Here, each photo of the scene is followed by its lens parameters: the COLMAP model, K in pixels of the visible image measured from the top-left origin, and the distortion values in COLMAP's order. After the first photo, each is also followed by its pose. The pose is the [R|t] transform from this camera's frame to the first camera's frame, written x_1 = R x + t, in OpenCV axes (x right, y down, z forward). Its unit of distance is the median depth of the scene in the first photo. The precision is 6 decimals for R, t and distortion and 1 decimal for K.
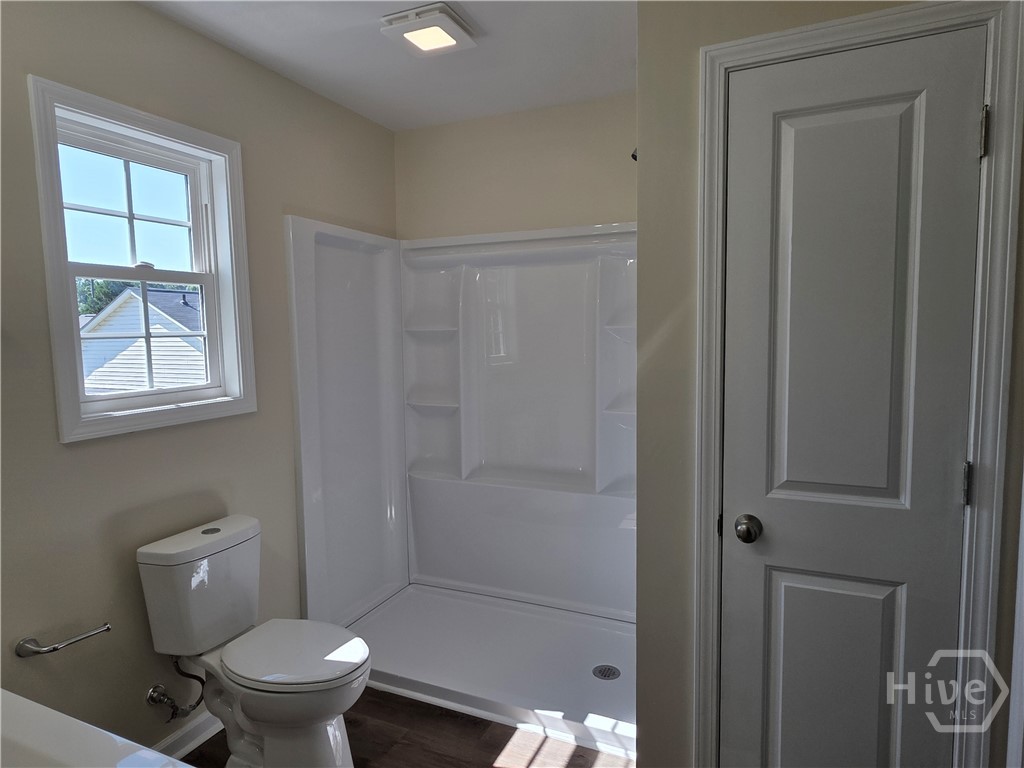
lens RADIAL K [[567.1, 0, 512.0], [0, 567.1, 384.0], [0, 0, 1]] dist [0.001344, -0.035037]
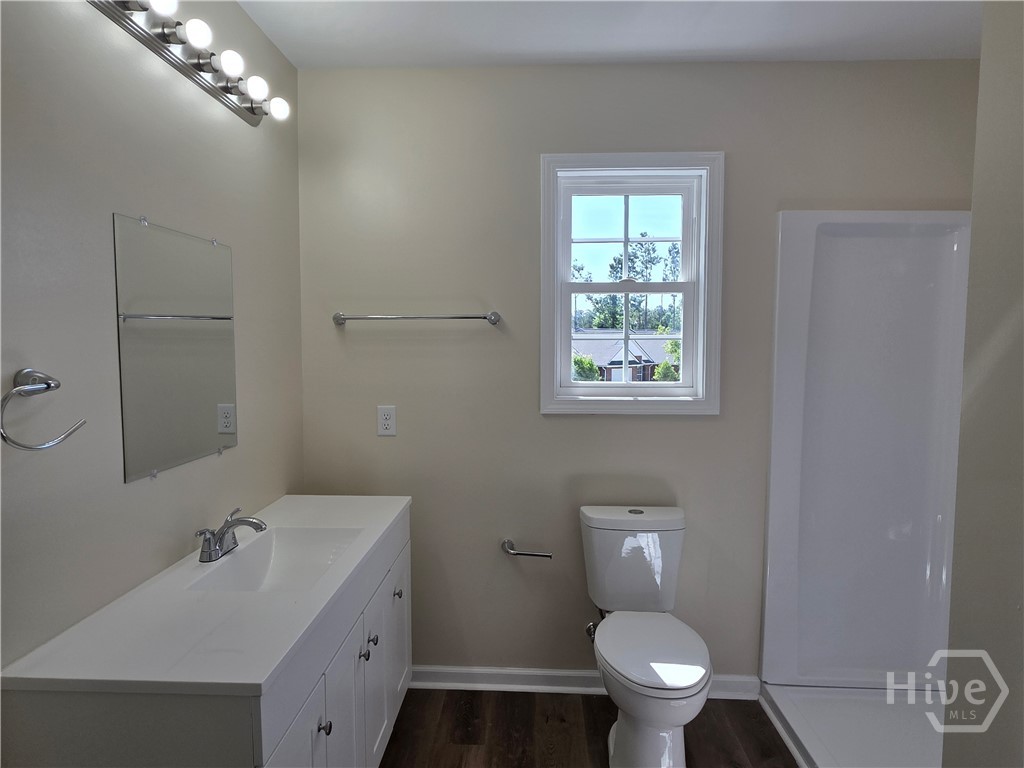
lens RADIAL K [[574.9, 0, 512.0], [0, 574.9, 384.0], [0, 0, 1]] dist [-0.080216, 0.000021]
pose [[0.344982, 0.081823, -0.935036, 0.422994], [-0.090114, 0.994478, 0.053777, -0.031886], [0.934273, 0.065708, 0.350451, 0.354687]]
